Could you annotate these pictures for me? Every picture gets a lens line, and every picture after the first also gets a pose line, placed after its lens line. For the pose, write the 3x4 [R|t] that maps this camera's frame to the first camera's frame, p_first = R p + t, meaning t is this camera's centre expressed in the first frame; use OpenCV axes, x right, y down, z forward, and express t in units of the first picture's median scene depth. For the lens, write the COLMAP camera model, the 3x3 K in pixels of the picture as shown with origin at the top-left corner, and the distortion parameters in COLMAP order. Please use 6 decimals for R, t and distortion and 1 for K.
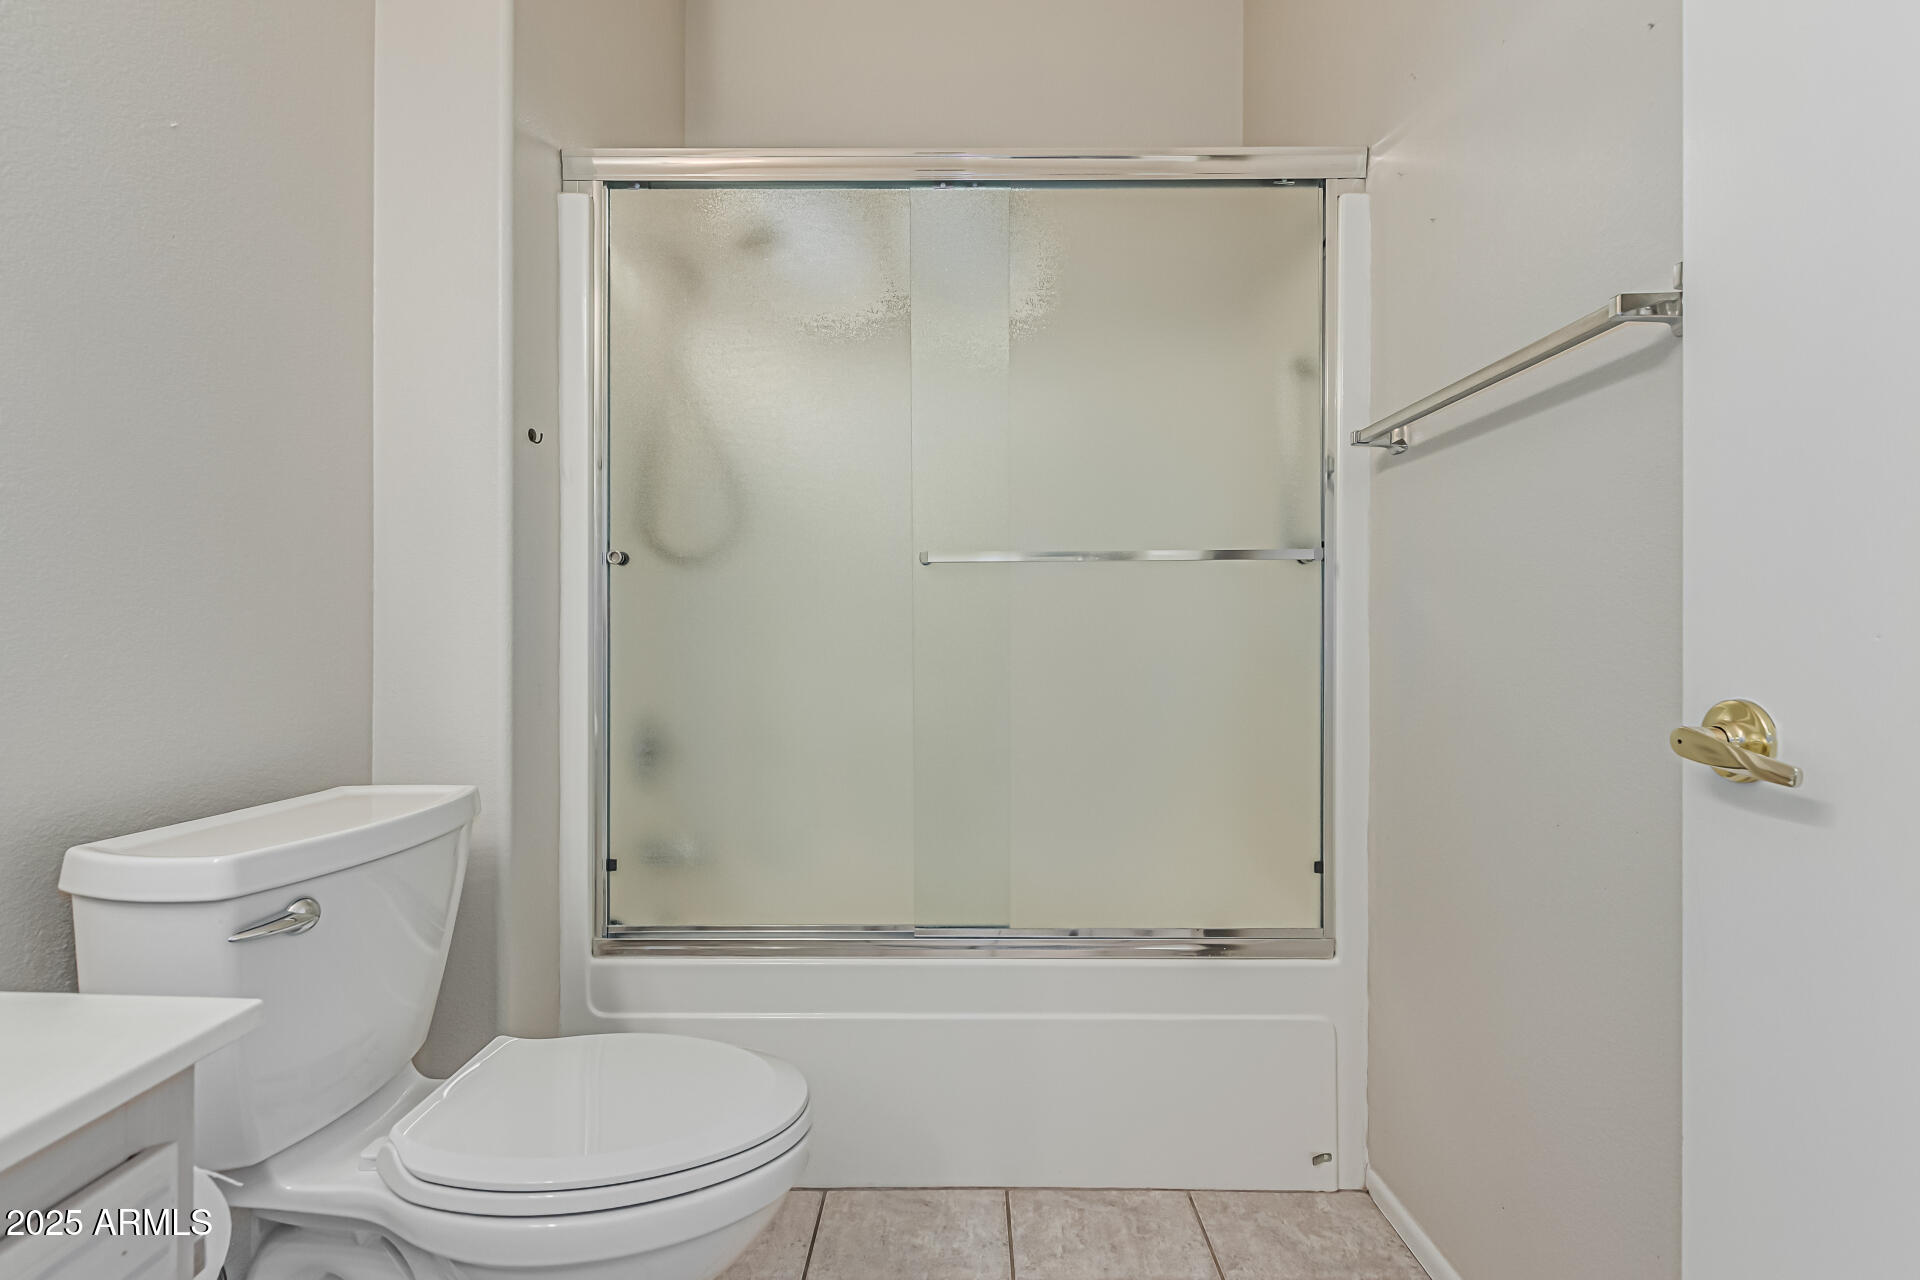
lens RADIAL K [[879.6, 0, 967.6], [0, 879.6, 635.3], [0, 0, 1]] dist [0.000338, 0.000068]
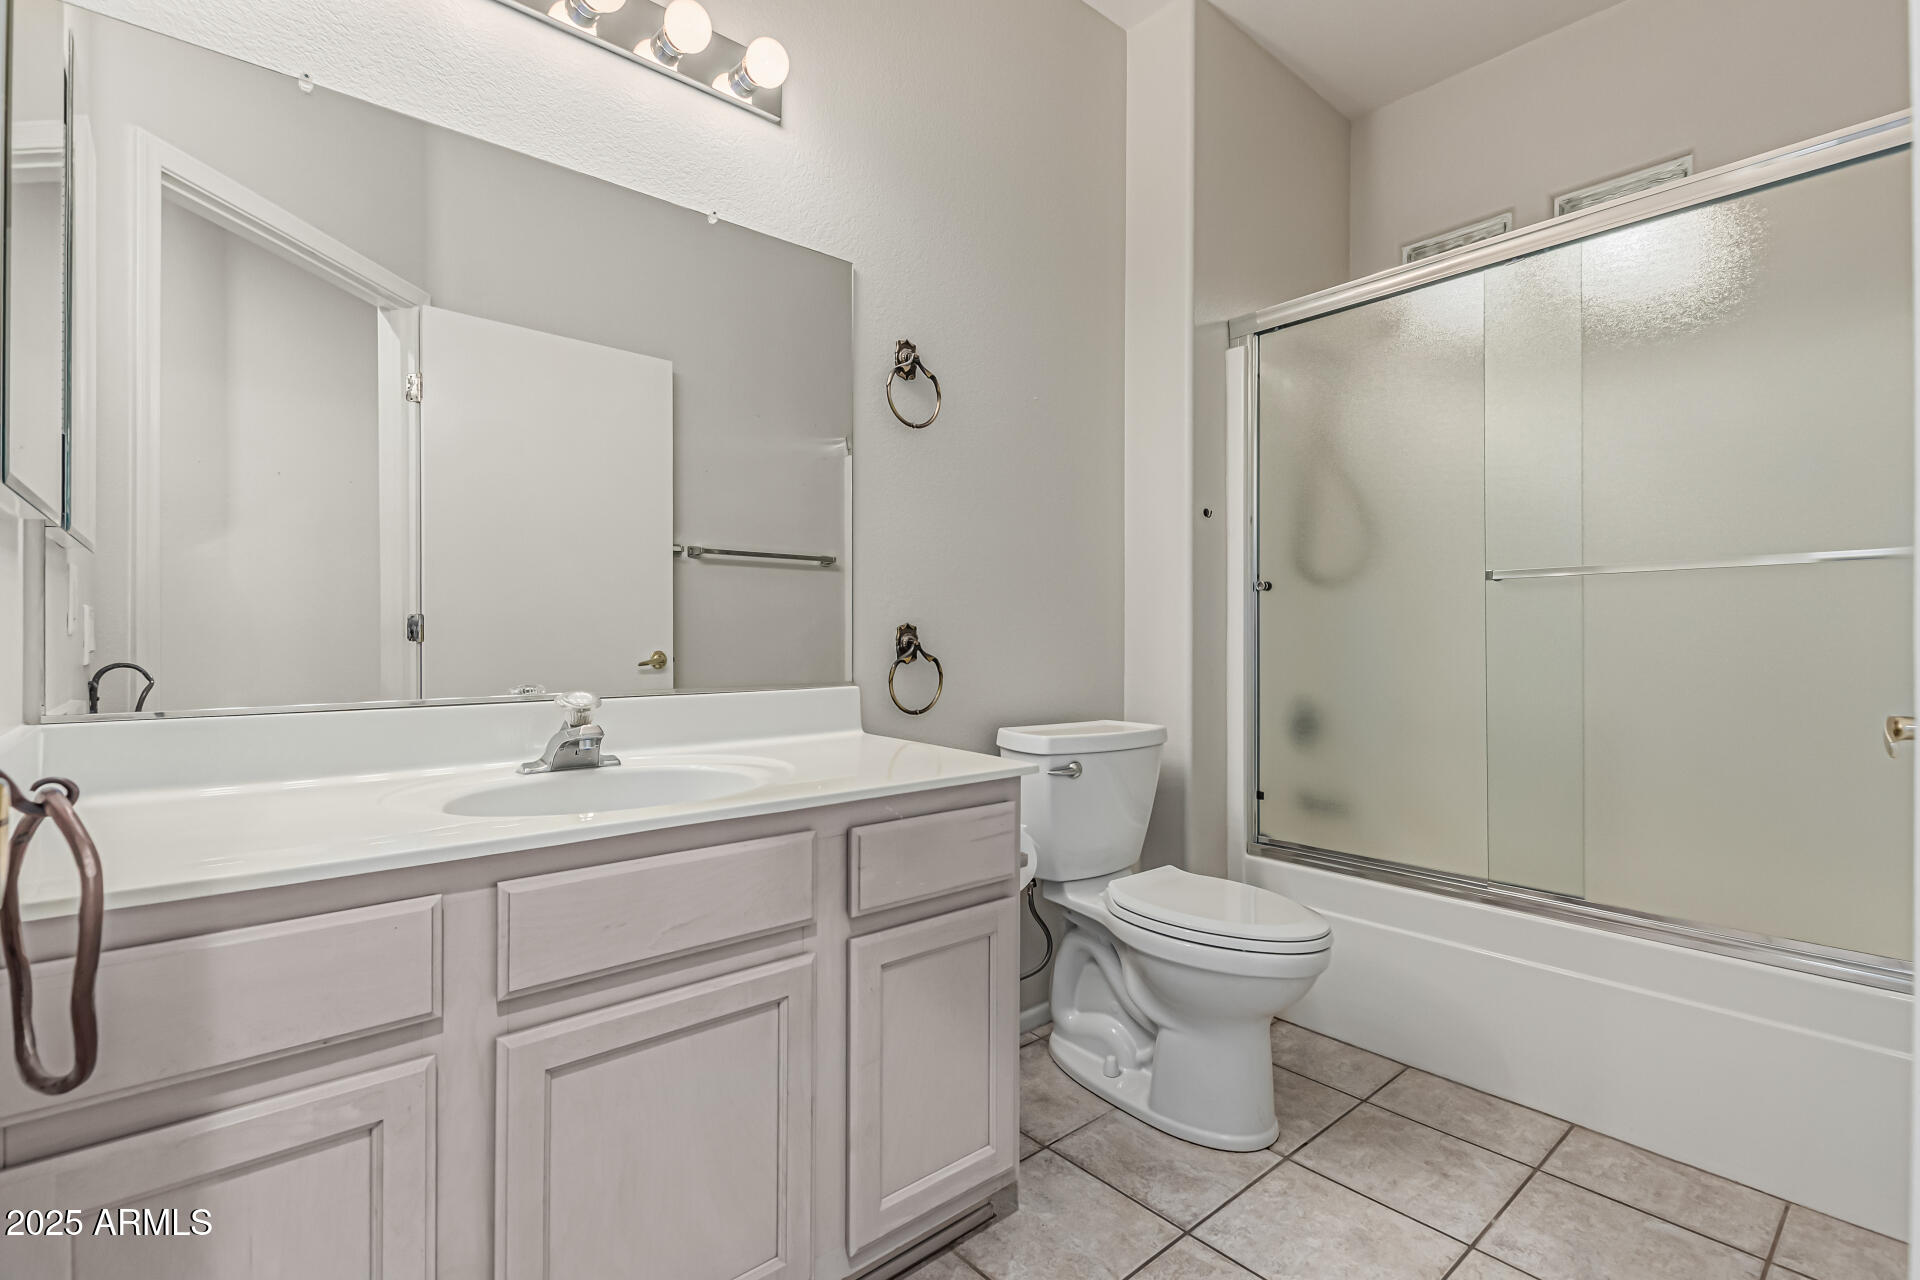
lens RADIAL K [[879.6, 0, 967.6], [0, 879.6, 635.3], [0, 0, 1]] dist [0.000338, 0.000068]
pose [[0.657364, -0.002454, -0.753569, 0.396936], [-0.000392, 0.999993, -0.003599, -0.000570], [0.753573, 0.002661, 0.657359, -0.350216]]
